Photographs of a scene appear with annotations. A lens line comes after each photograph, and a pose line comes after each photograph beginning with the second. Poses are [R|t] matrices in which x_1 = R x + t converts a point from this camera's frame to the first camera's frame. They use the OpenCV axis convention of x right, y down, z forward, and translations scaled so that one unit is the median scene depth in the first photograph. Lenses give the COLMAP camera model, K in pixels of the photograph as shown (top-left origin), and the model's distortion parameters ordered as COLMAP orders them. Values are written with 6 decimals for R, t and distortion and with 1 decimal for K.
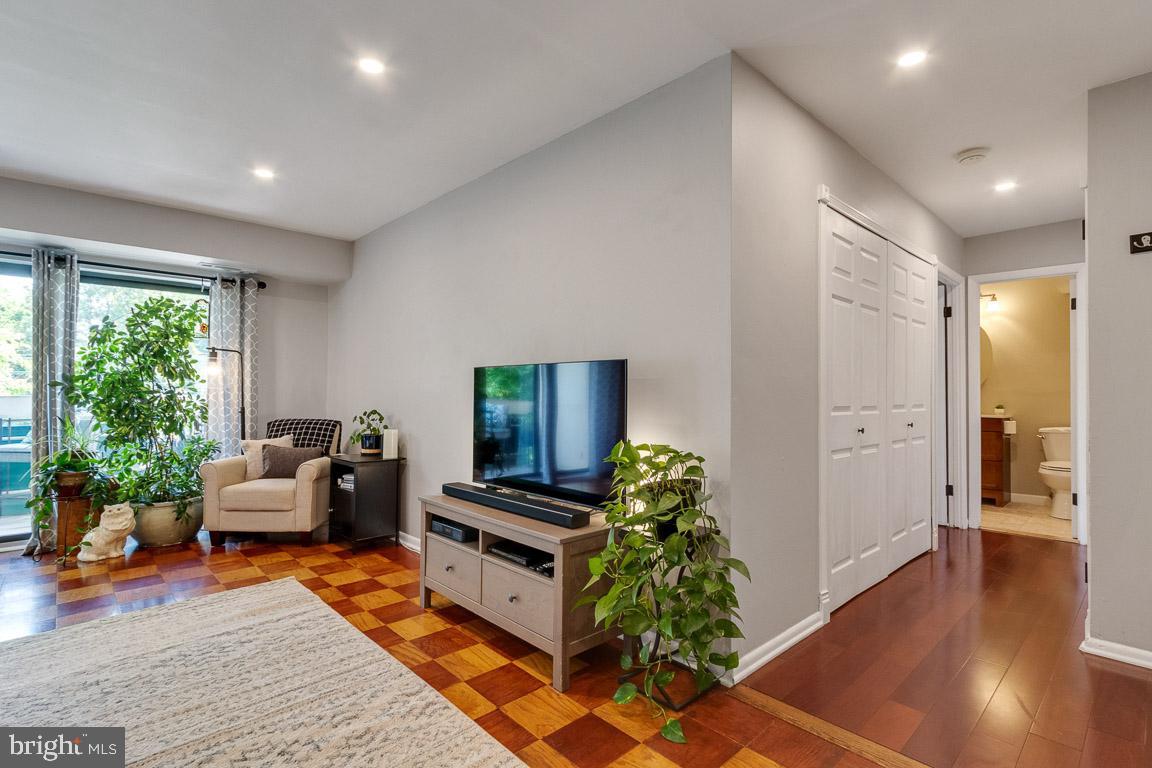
lens RADIAL K [[535.2, 0, 584.1], [0, 535.2, 385.8], [0, 0, 1]] dist [-0.001135, 0.001922]
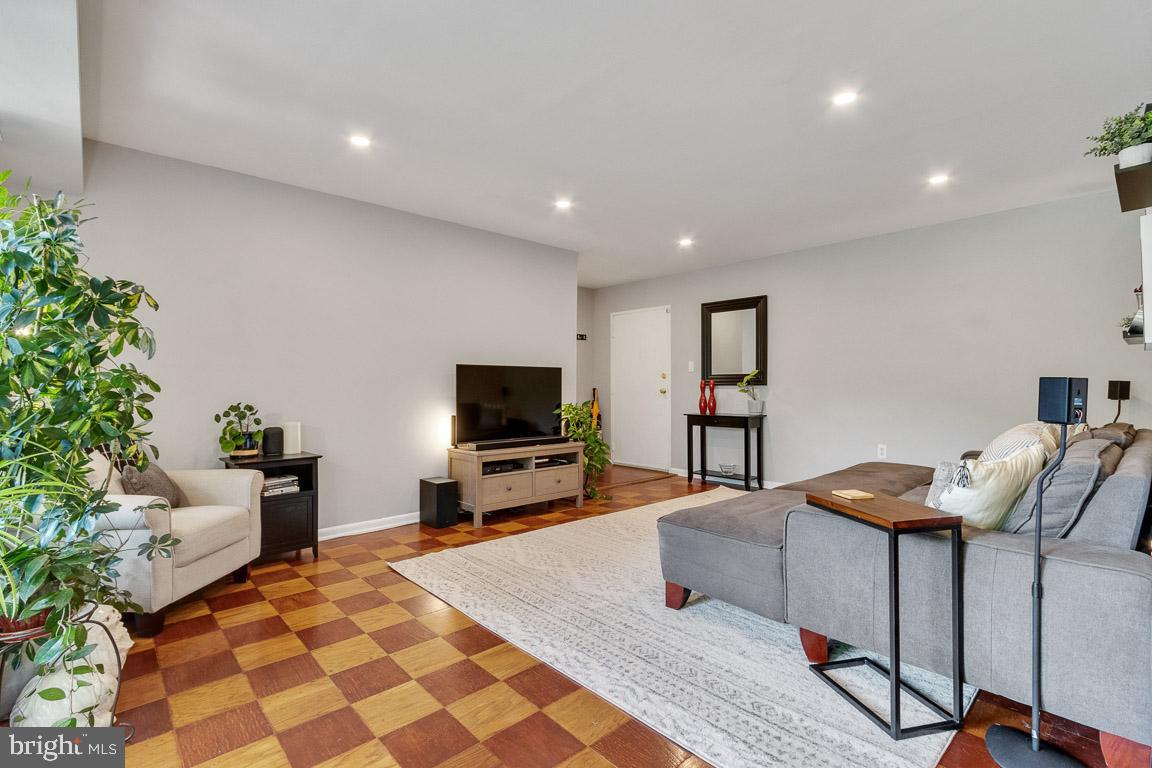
lens RADIAL K [[535.2, 0, 570.2], [0, 535.2, 388.1], [0, 0, 1]] dist [-0.001135, 0.001922]
pose [[0.029947, -0.010436, 0.999497, -1.481212], [-0.019275, 0.999754, 0.011016, 0.008476], [-0.999366, -0.019595, 0.029738, 0.604457]]
